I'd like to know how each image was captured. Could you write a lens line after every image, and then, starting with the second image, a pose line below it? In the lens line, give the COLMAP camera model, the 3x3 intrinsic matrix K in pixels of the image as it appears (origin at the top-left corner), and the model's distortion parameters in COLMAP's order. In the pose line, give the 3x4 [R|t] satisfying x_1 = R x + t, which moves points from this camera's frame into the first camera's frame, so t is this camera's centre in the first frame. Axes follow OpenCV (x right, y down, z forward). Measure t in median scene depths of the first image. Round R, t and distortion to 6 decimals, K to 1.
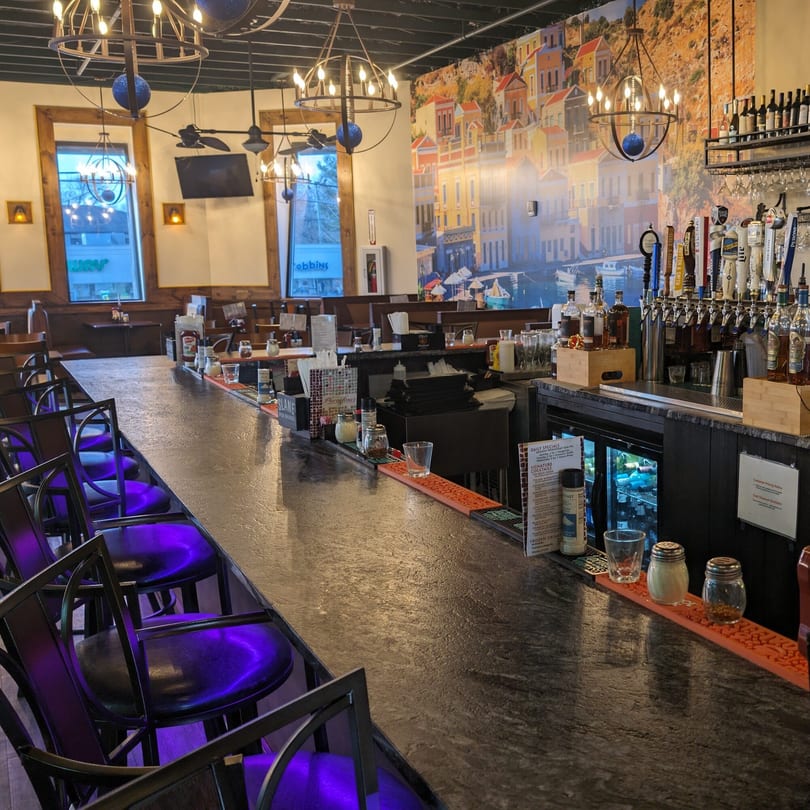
lens RADIAL K [[944.3, 0, 405.0], [0, 944.3, 405.0], [0, 0, 1]] dist [0.009177, 0.016962]
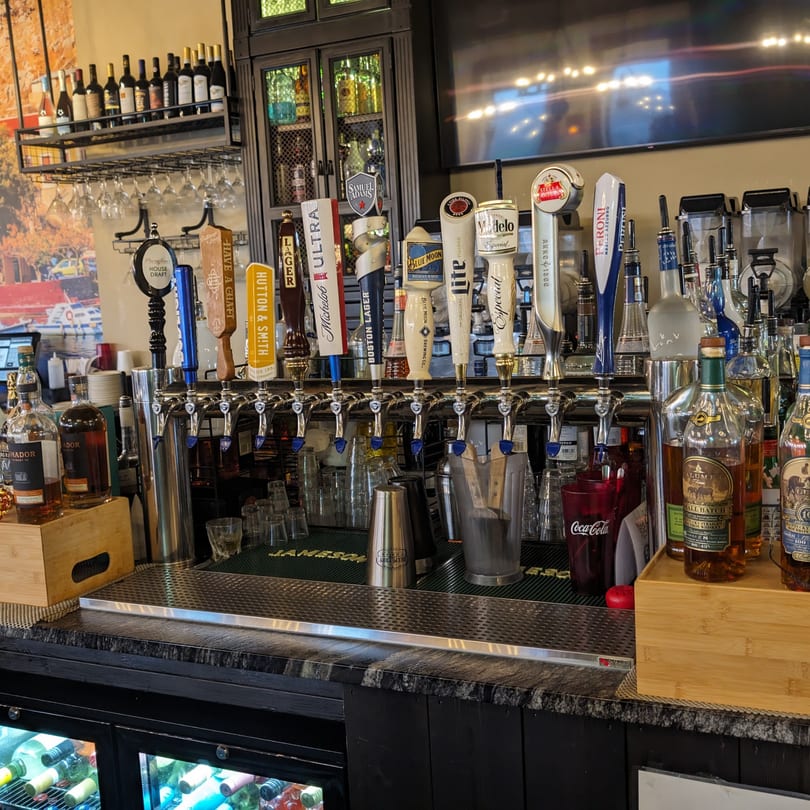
lens RADIAL K [[1100.8, 0, 405.2], [0, 1100.8, 374.5], [0, 0, 1]] dist [-0.004399, 0.002989]
pose [[0.746119, -0.092159, 0.659403, -0.001713], [0.154240, 0.987358, -0.036529, -0.050422], [-0.647700, 0.128962, 0.750901, 0.323775]]
